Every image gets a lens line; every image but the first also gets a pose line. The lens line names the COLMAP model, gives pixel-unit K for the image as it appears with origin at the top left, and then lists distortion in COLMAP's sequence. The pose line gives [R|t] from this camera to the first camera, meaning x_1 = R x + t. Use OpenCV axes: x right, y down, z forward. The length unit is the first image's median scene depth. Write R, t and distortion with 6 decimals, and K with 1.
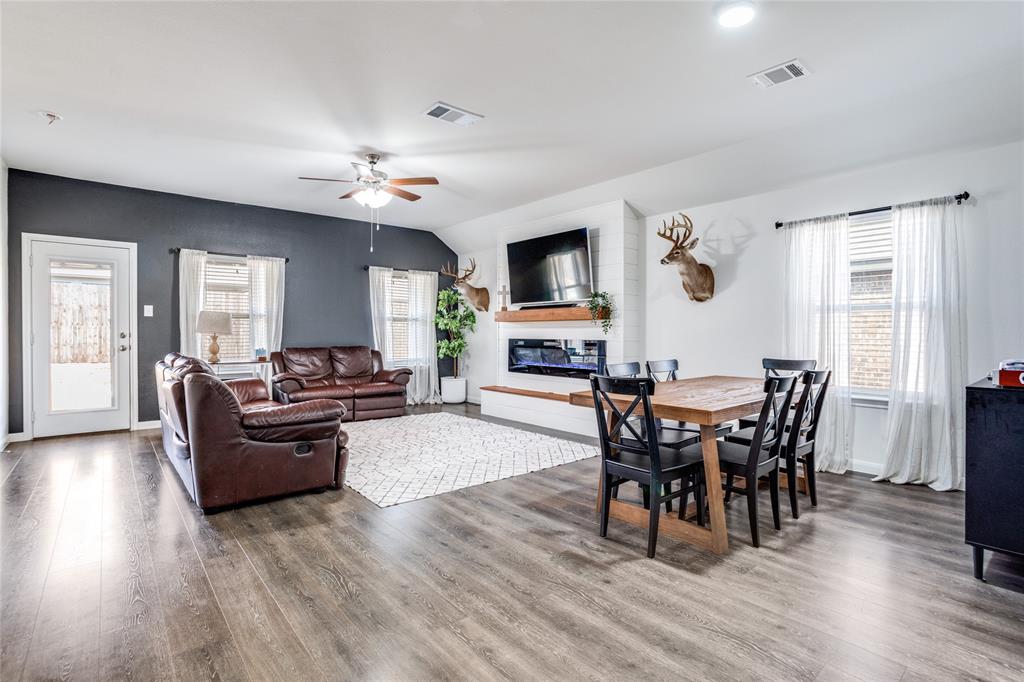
lens RADIAL K [[516.6, 0, 500.4], [0, 516.6, 338.0], [0, 0, 1]] dist [-0.061709, 0.030229]
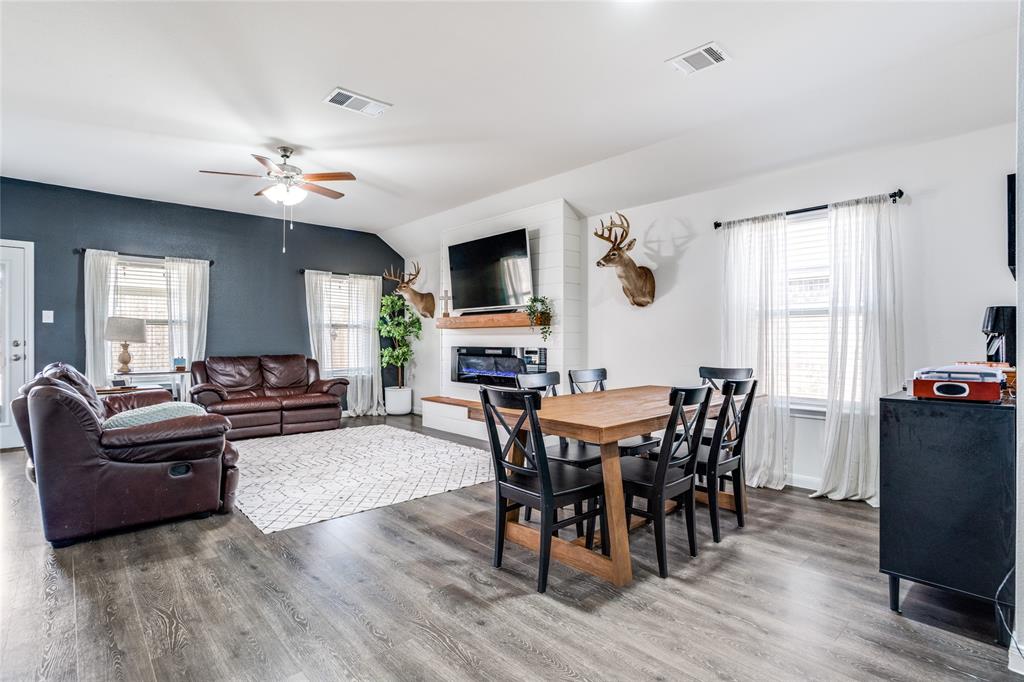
lens RADIAL K [[522.0, 0, 512.0], [0, 522.0, 341.0], [0, 0, 1]] dist [-0.059855, 0.034691]
pose [[0.998998, -0.001923, 0.044703, 0.103434], [0.002330, 0.999956, -0.009057, 0.000542], [-0.044684, 0.009152, 0.998959, 0.050121]]
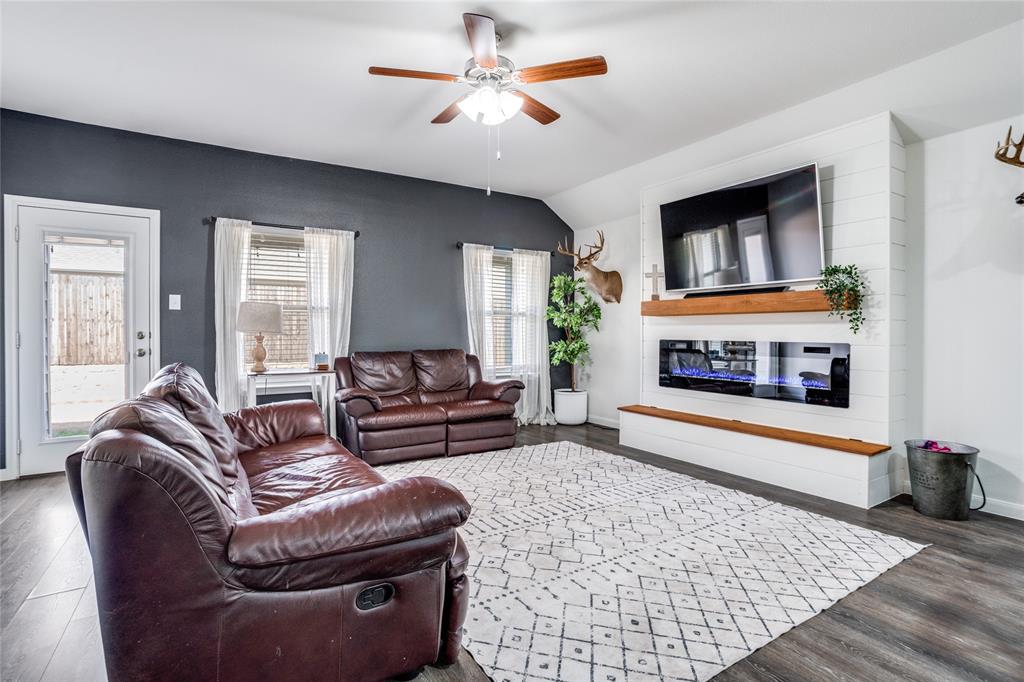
lens RADIAL K [[477.4, 0, 498.7], [0, 477.4, 331.2], [0, 0, 1]] dist [-0.057433, 0.023975]
pose [[0.992541, -0.001098, -0.121908, -0.152240], [-0.000184, 0.999945, -0.010498, -0.004191], [0.121913, 0.010442, 0.992486, 0.403752]]
